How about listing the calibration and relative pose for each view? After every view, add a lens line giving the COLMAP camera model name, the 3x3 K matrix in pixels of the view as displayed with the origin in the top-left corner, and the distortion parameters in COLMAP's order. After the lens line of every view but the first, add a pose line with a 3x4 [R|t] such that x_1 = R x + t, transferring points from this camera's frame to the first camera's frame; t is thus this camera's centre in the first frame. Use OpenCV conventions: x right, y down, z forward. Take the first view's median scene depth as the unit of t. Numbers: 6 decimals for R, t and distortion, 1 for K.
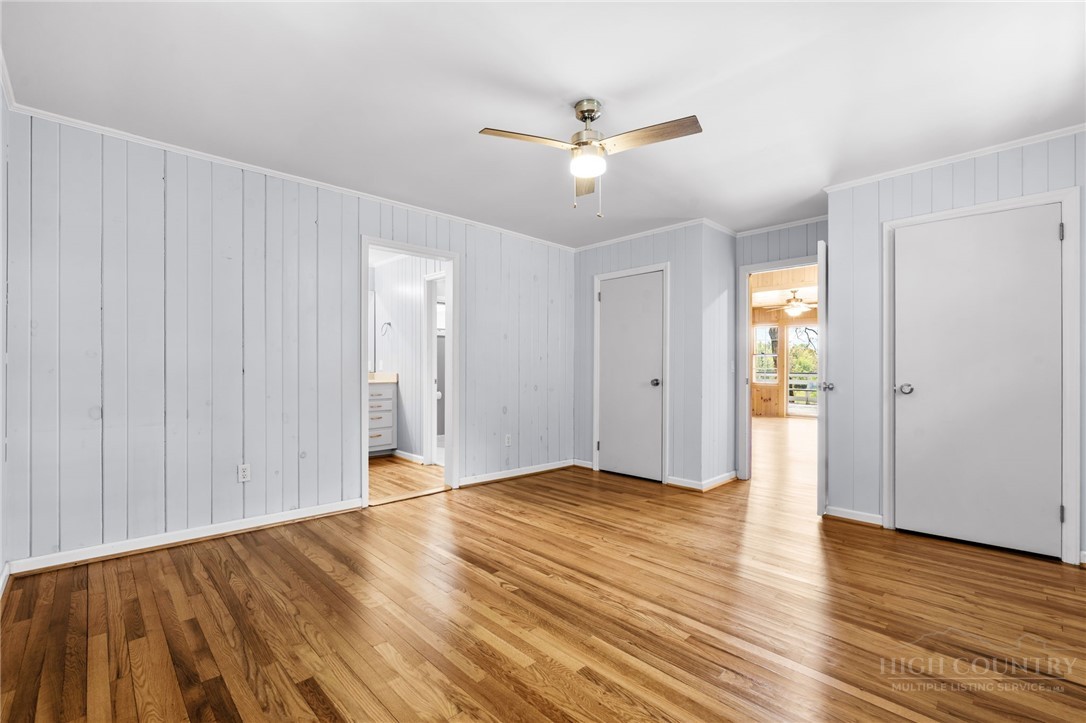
lens RADIAL K [[478.6, 0, 546.1], [0, 478.6, 366.1], [0, 0, 1]] dist [-0.008387, 0.000437]
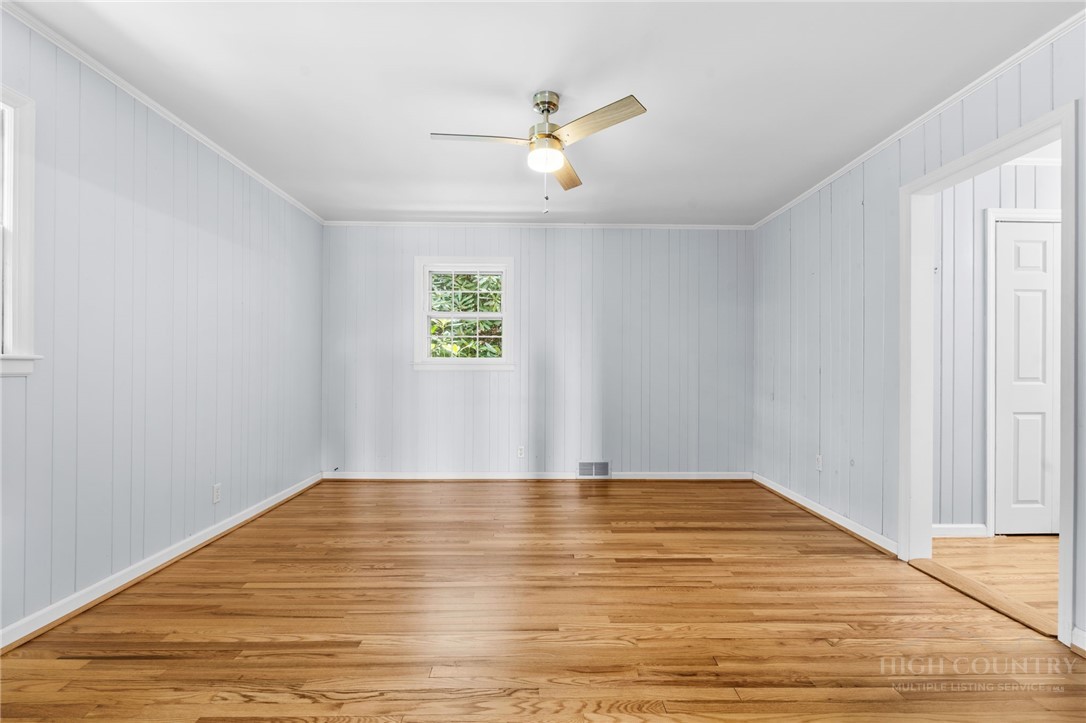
lens RADIAL K [[478.6, 0, 536.9], [0, 478.6, 368.0], [0, 0, 1]] dist [-0.008387, 0.000437]
pose [[-0.693922, -0.004540, -0.720036, 0.691062], [-0.004042, 0.999989, -0.002409, 0.009978], [0.720039, 0.001239, -0.693932, 1.432517]]
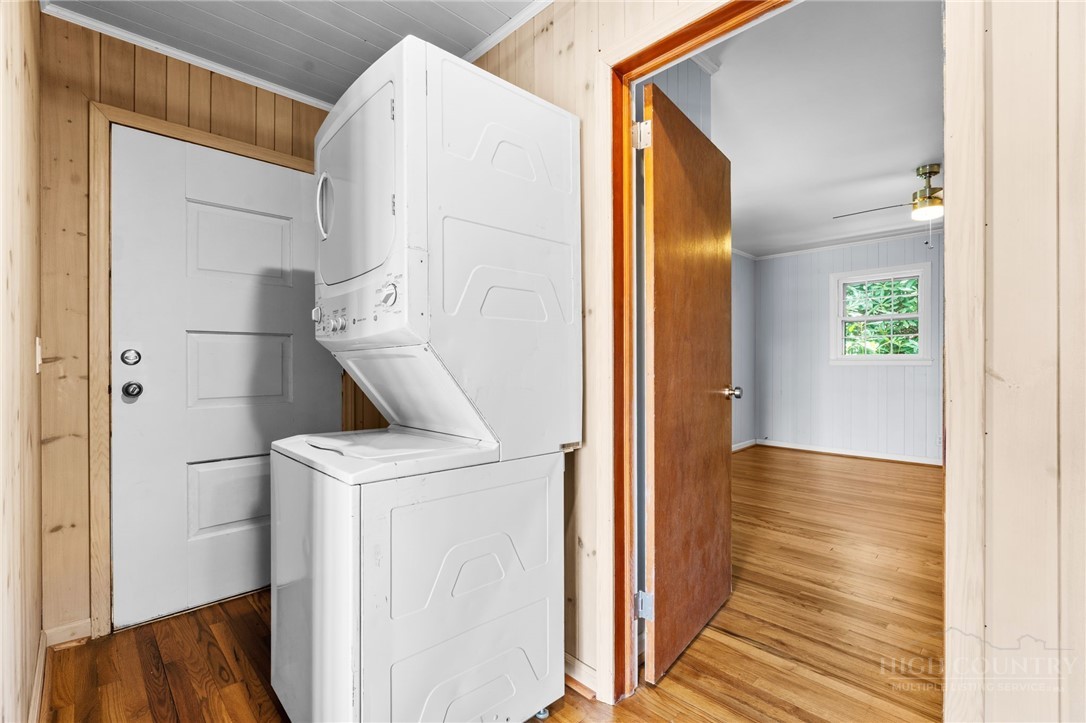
lens RADIAL K [[478.6, 0, 545.4], [0, 478.6, 361.4], [0, 0, 1]] dist [-0.008387, 0.000437]
pose [[-0.999992, -0.001968, 0.003568, 1.003867], [-0.001976, 0.999996, -0.002186, 0.006320], [-0.003564, -0.002193, -0.999991, 2.021785]]
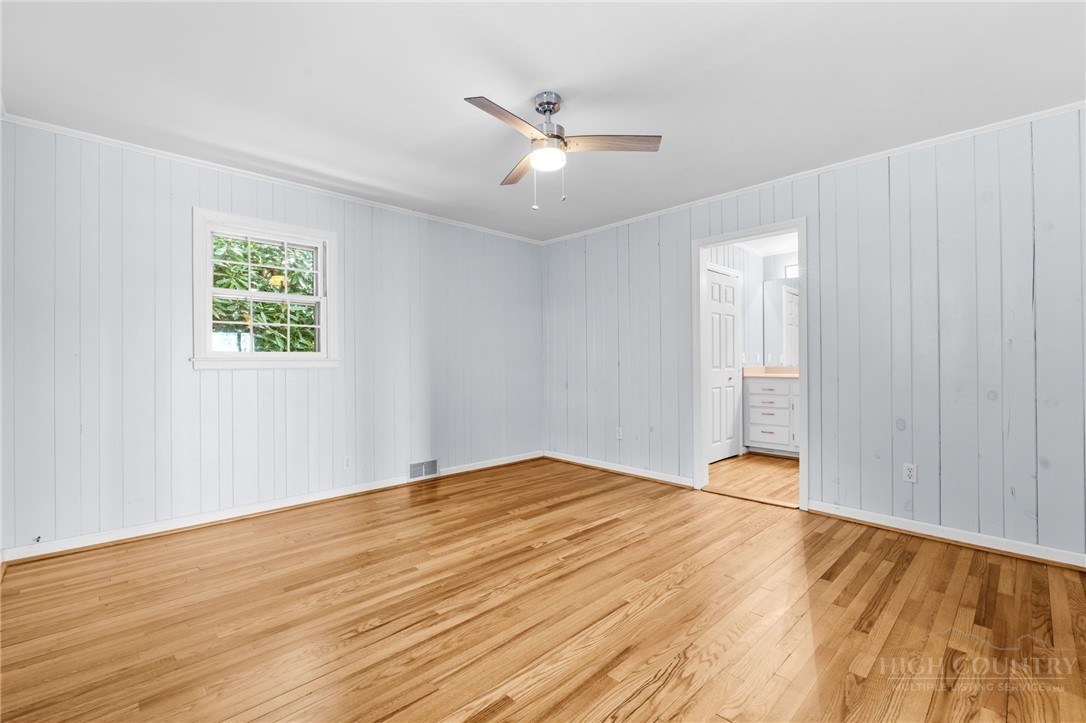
lens RADIAL K [[478.6, 0, 536.0], [0, 478.6, 359.7], [0, 0, 1]] dist [-0.008387, 0.000437]
pose [[-0.011615, -0.006790, -0.999909, 0.931631], [0.008377, 0.999941, -0.006888, 0.006879], [0.999897, -0.008456, -0.011557, 0.842746]]
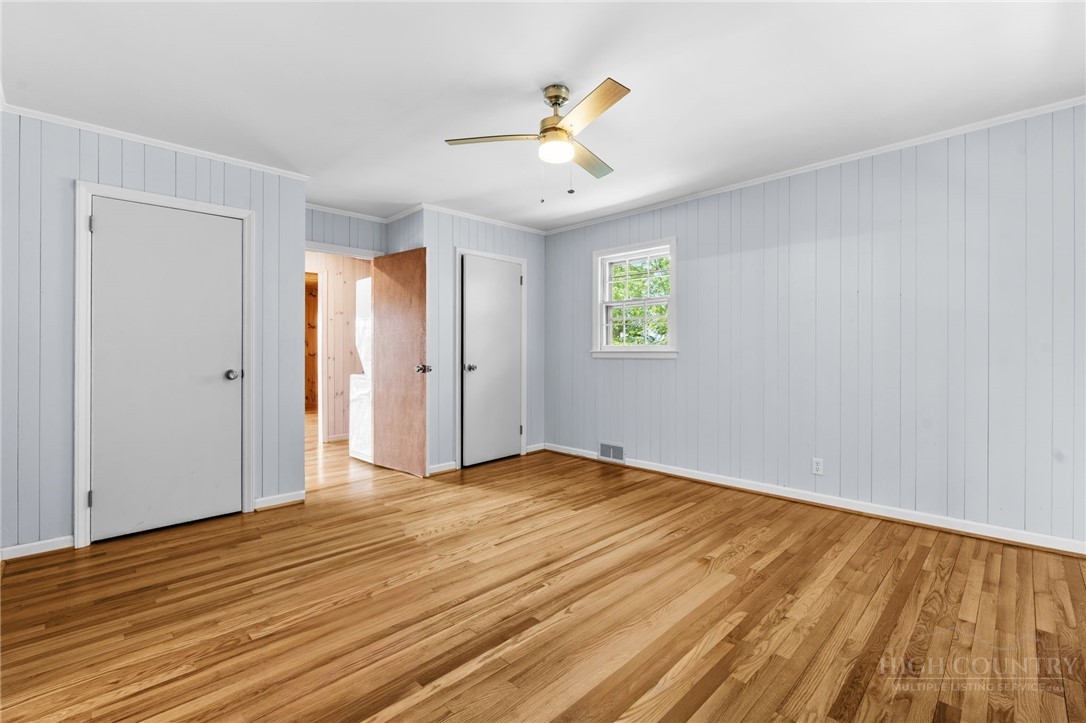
lens RADIAL K [[478.6, 0, 545.2], [0, 478.6, 350.6], [0, 0, 1]] dist [-0.008387, 0.000437]
pose [[-0.013274, 0.001751, 0.999910, -0.783310], [-0.001245, 0.999998, -0.001768, -0.000859], [-0.999911, -0.001269, -0.013272, 0.889174]]
